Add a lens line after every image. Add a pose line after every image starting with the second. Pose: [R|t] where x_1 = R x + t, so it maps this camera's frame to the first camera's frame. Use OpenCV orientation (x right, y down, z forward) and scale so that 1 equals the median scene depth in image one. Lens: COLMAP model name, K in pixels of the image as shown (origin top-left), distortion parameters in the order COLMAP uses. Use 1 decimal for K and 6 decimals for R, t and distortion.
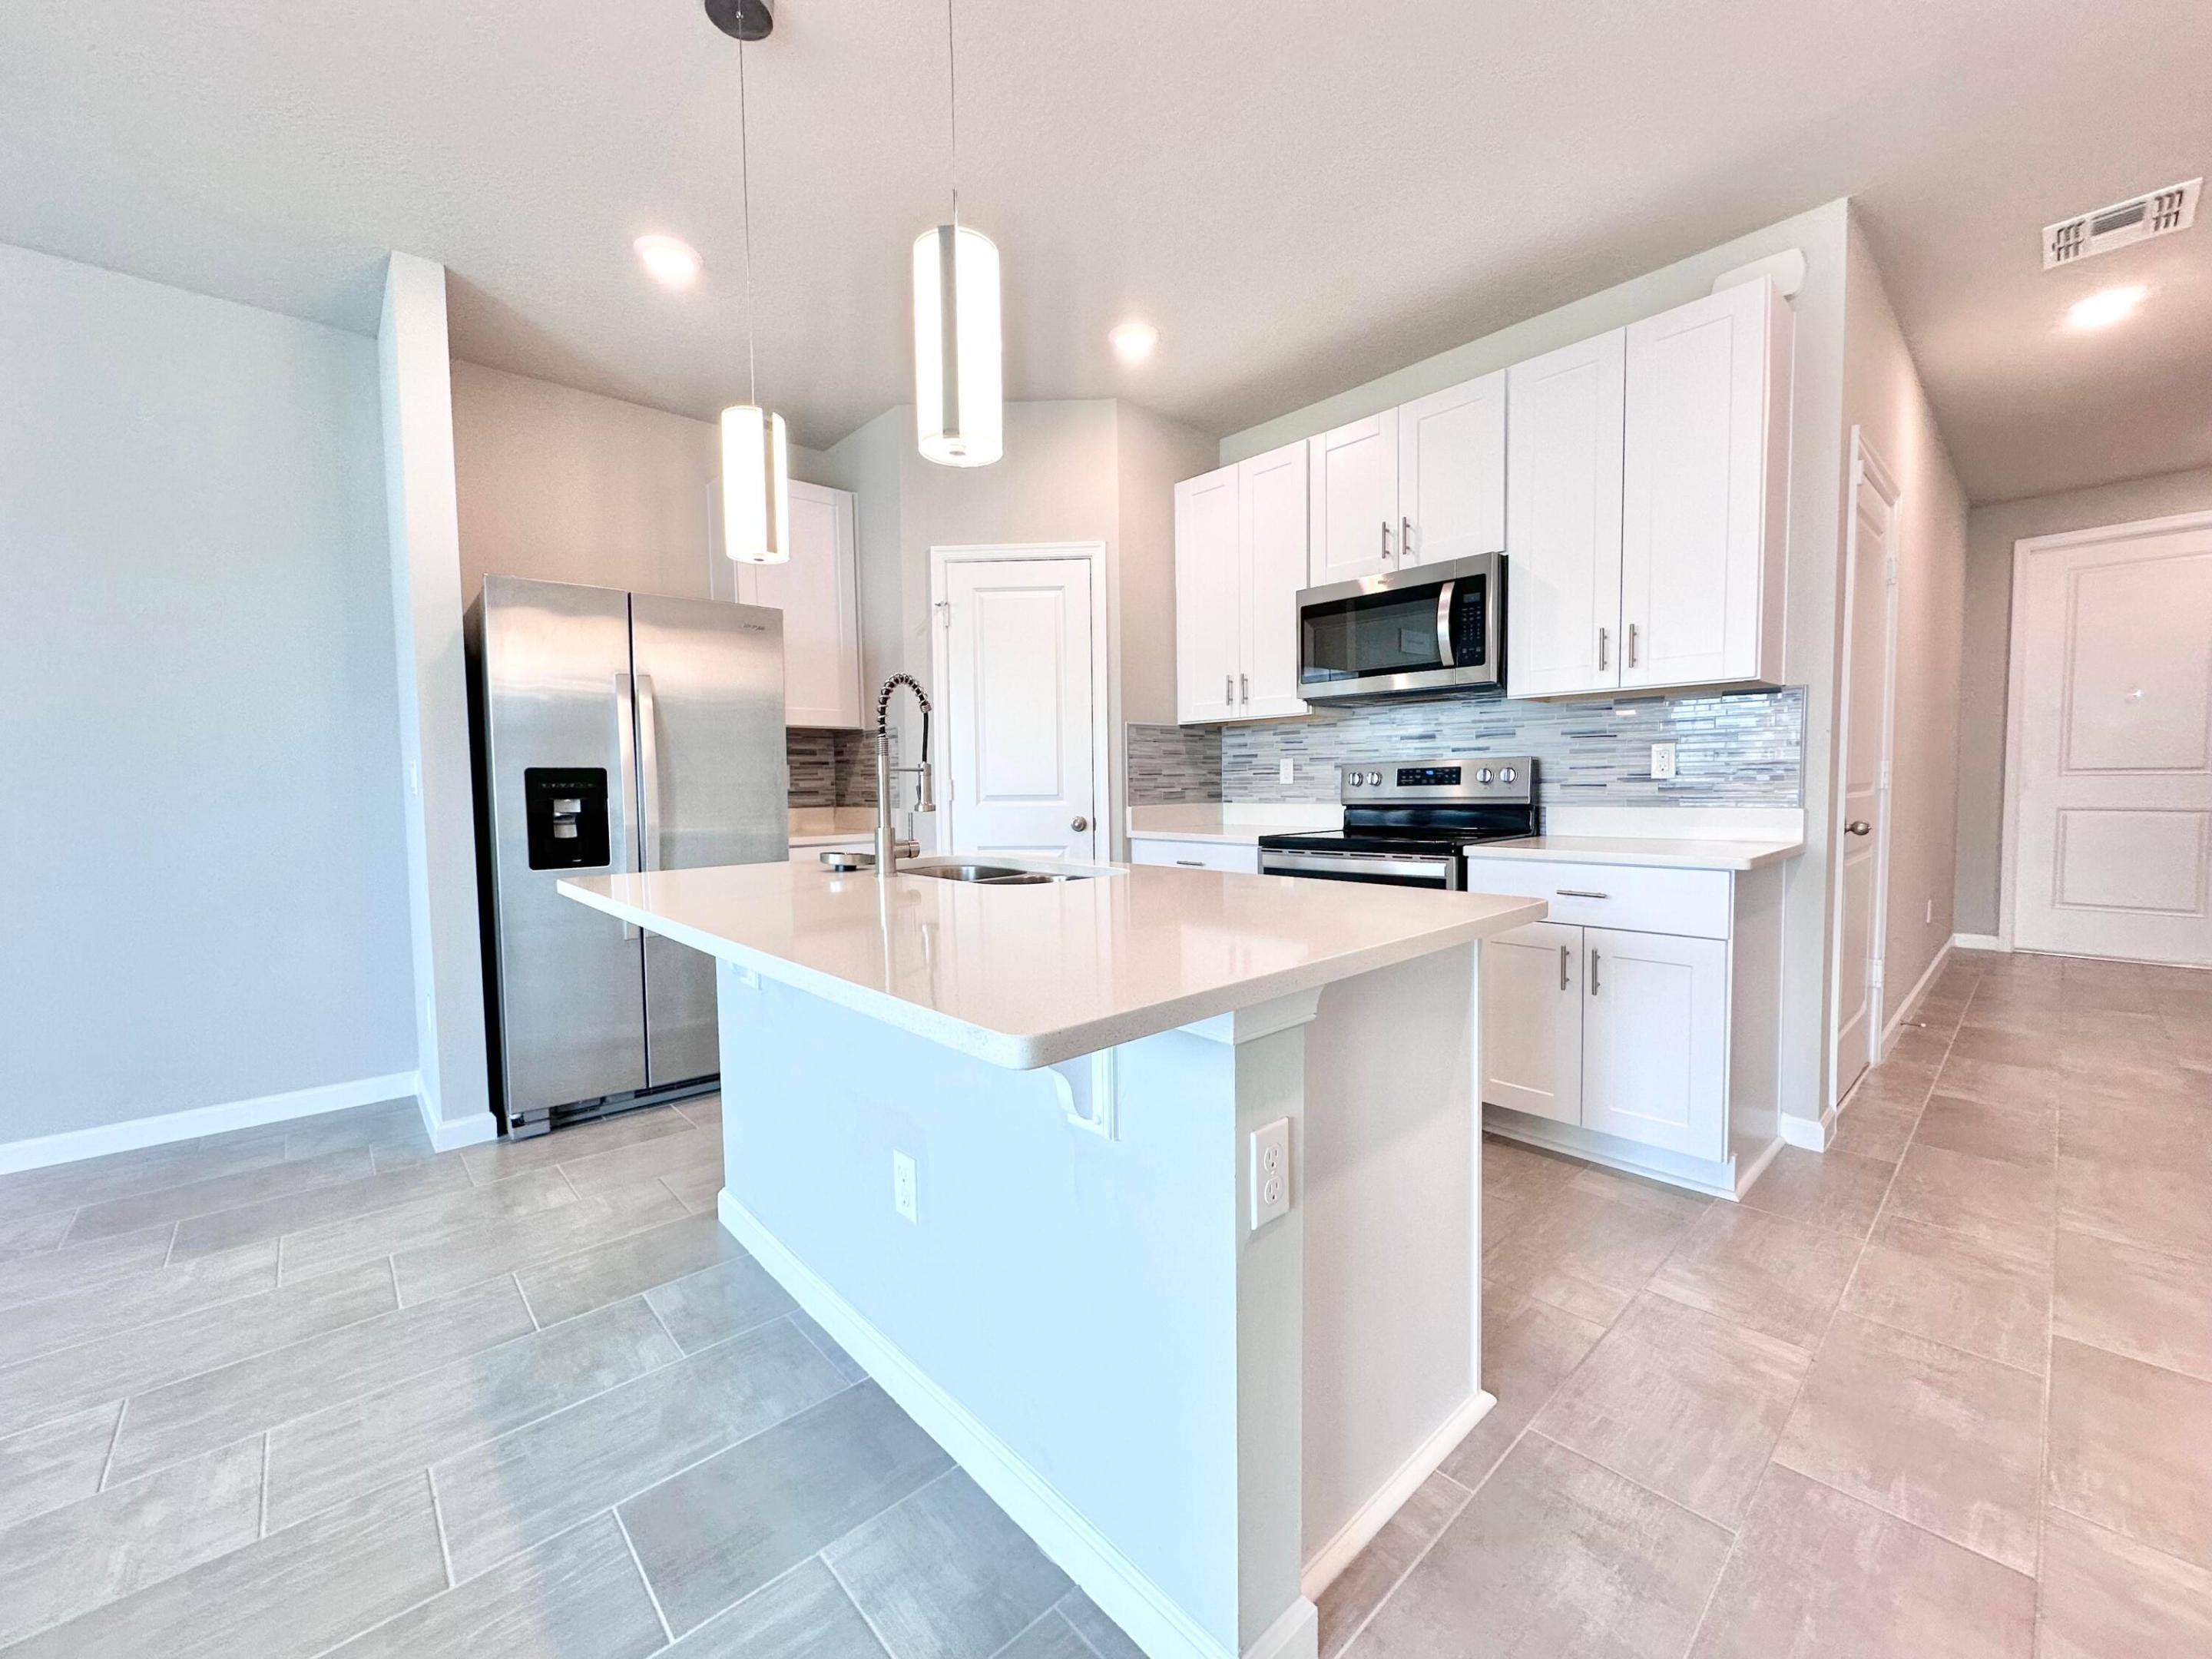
lens RADIAL K [[882.5, 0, 1106.6], [0, 882.5, 832.2], [0, 0, 1]] dist [-0.003955, 0.000101]
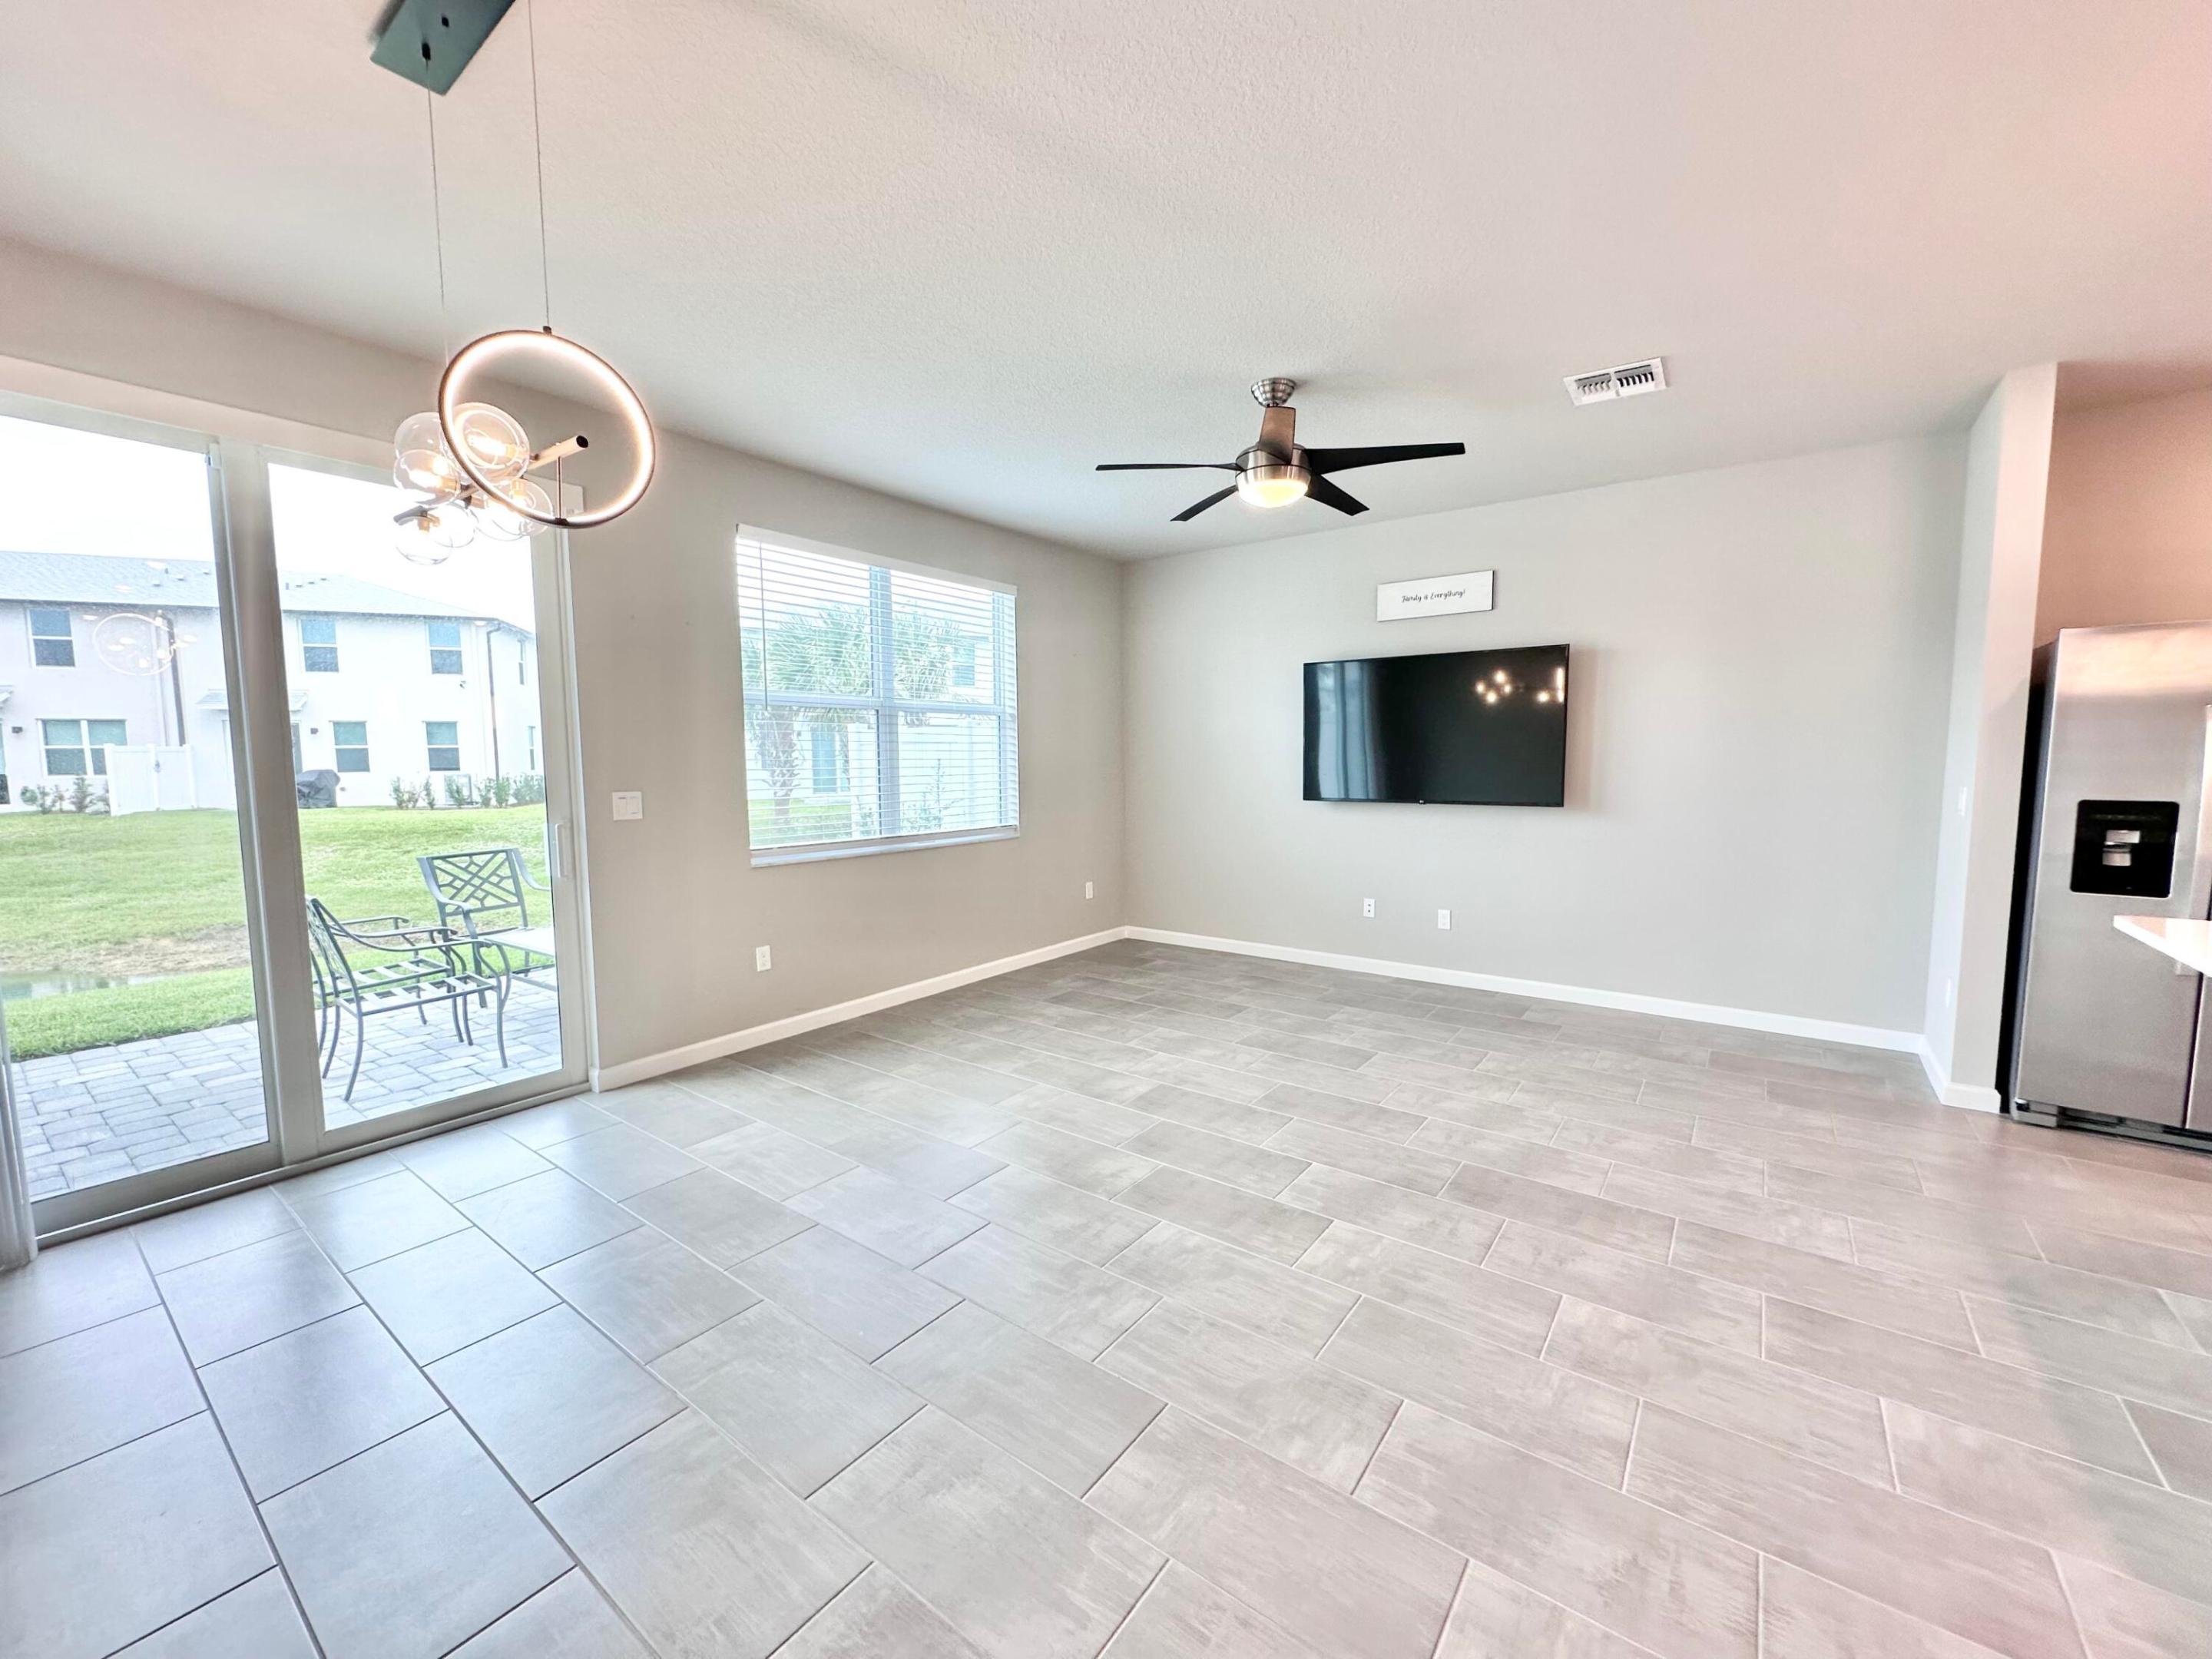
lens RADIAL K [[882.5, 0, 1106.6], [0, 882.5, 832.2], [0, 0, 1]] dist [-0.003955, 0.000101]
pose [[0.189644, 0.099174, -0.976831, 0.187744], [-0.052236, 0.994496, 0.090826, -0.068280], [0.980462, 0.033801, 0.193781, -0.406697]]
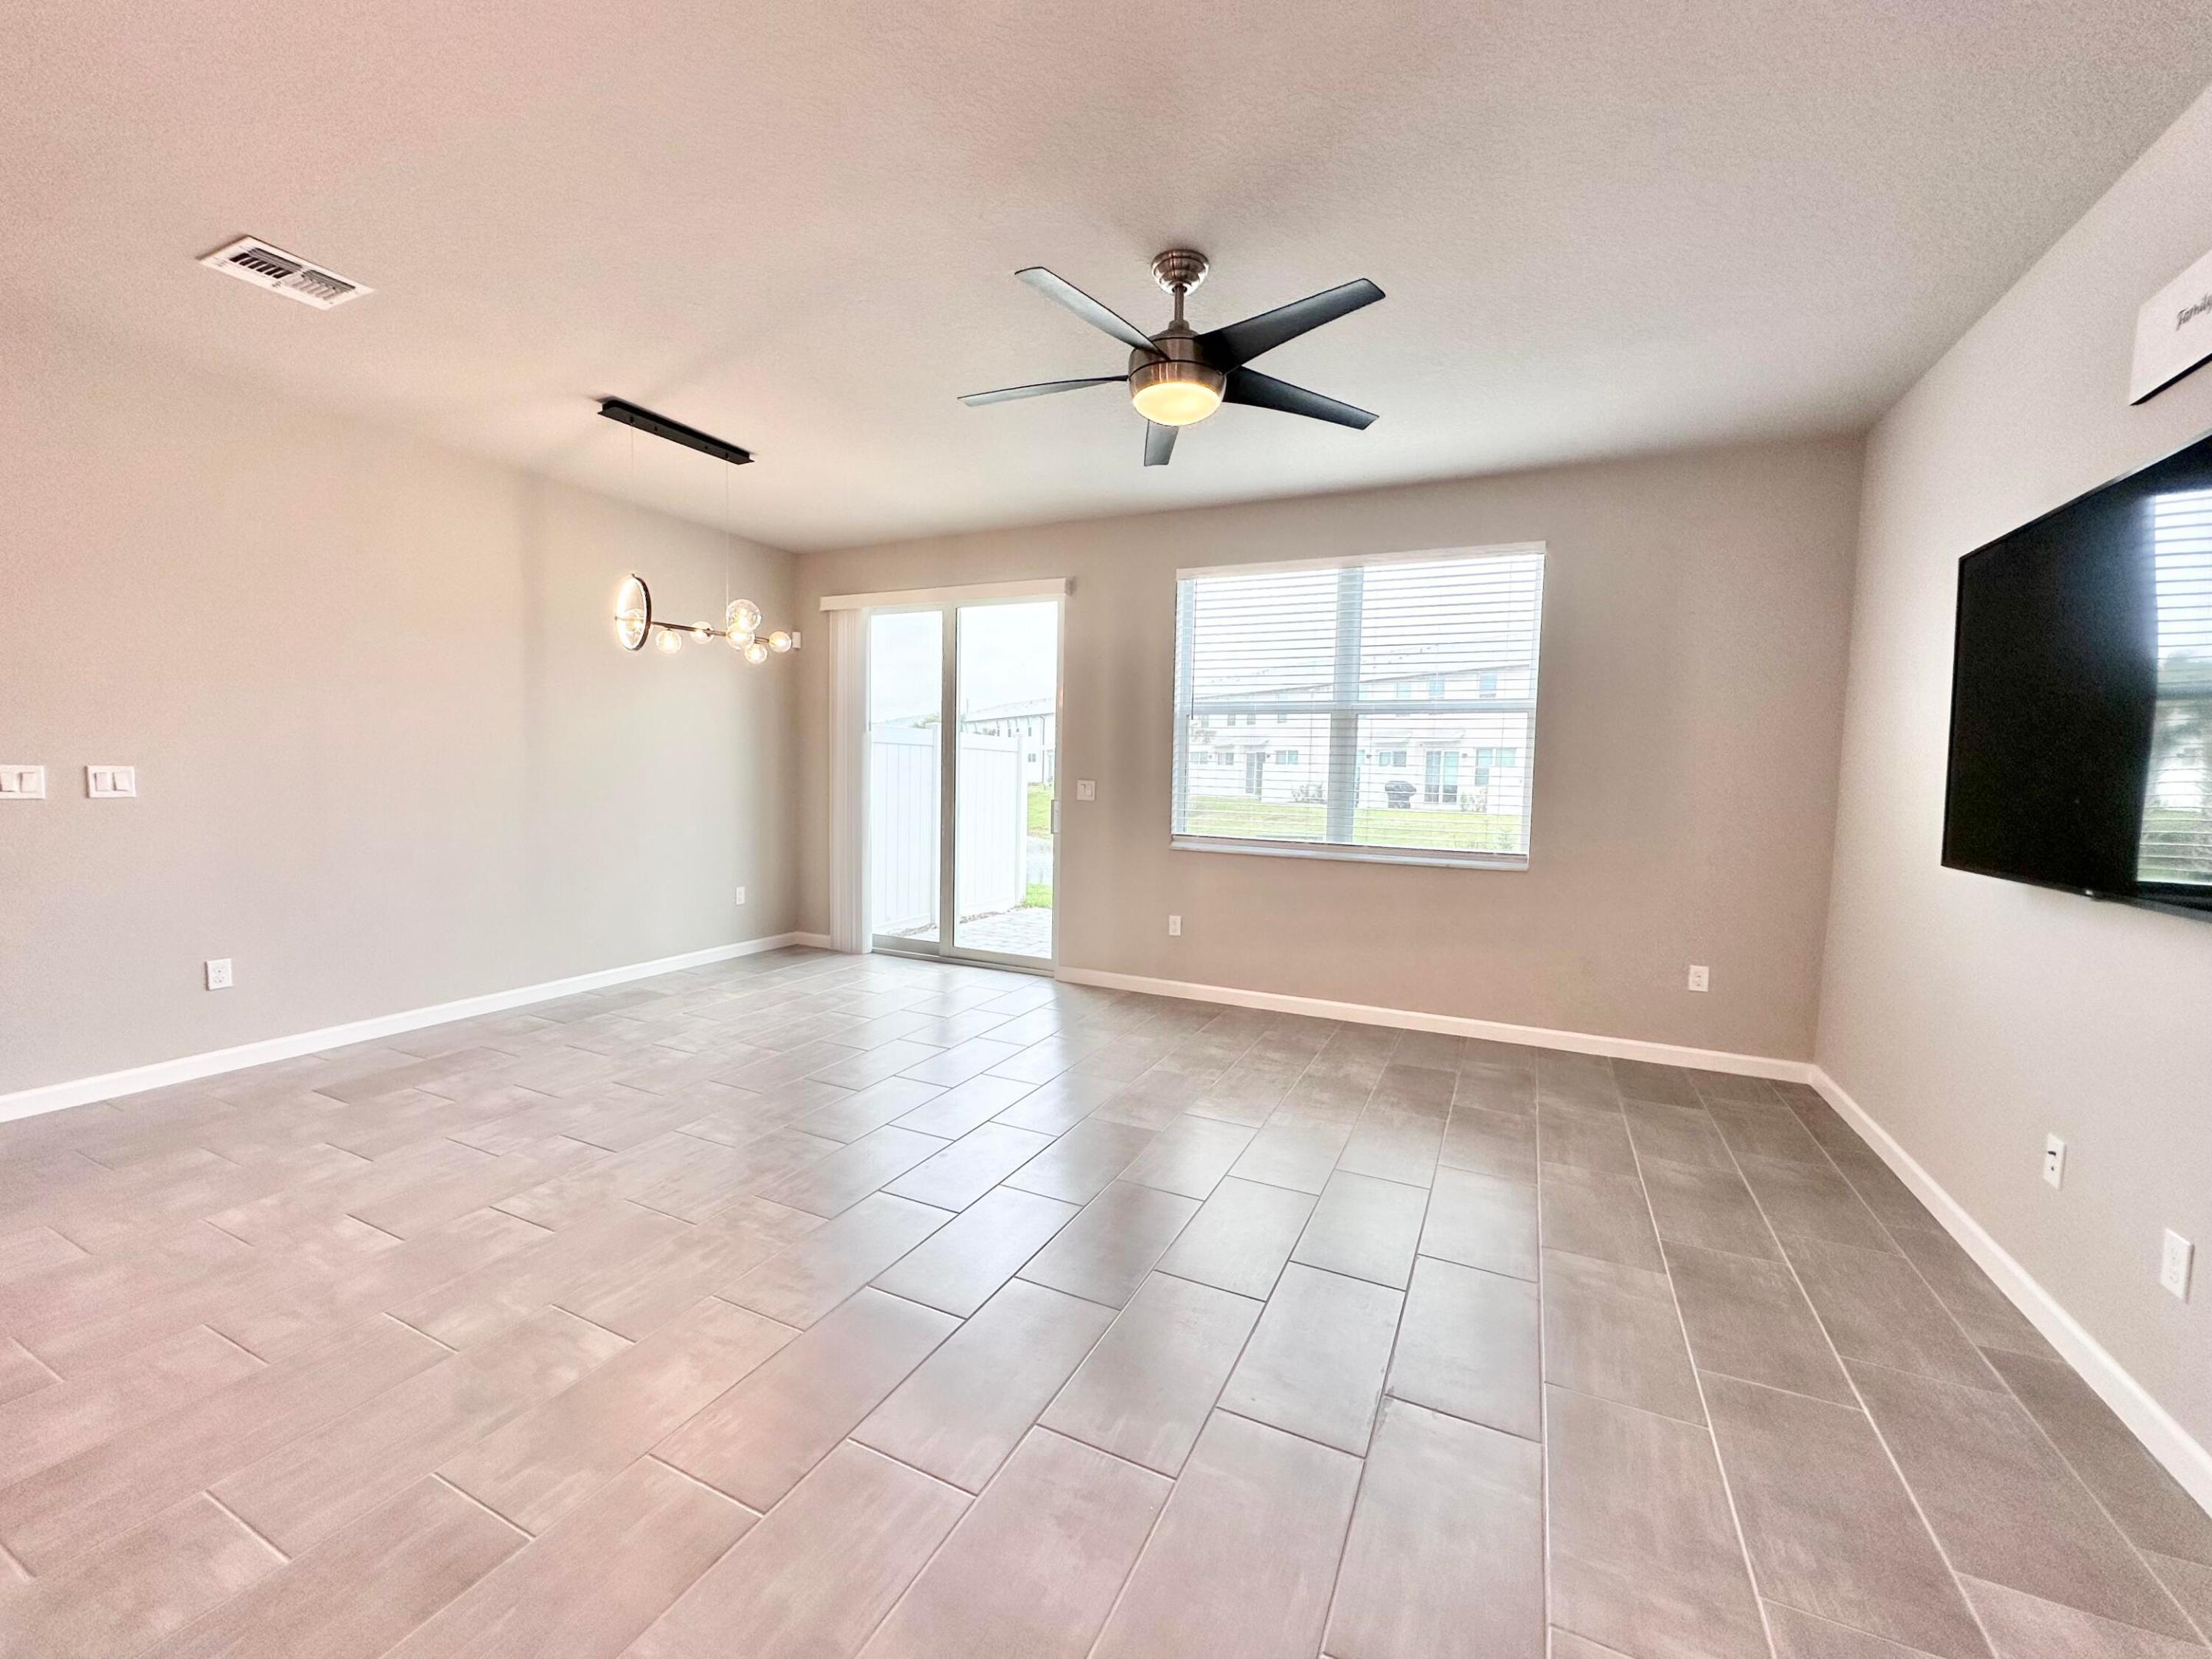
lens RADIAL K [[882.5, 0, 1106.6], [0, 882.5, 832.2], [0, 0, 1]] dist [-0.003955, 0.000101]
pose [[-0.928726, 0.019641, -0.370246, -0.578753], [-0.029631, 0.991470, 0.126924, -0.102909], [0.369581, 0.128849, -0.920222, 0.914937]]
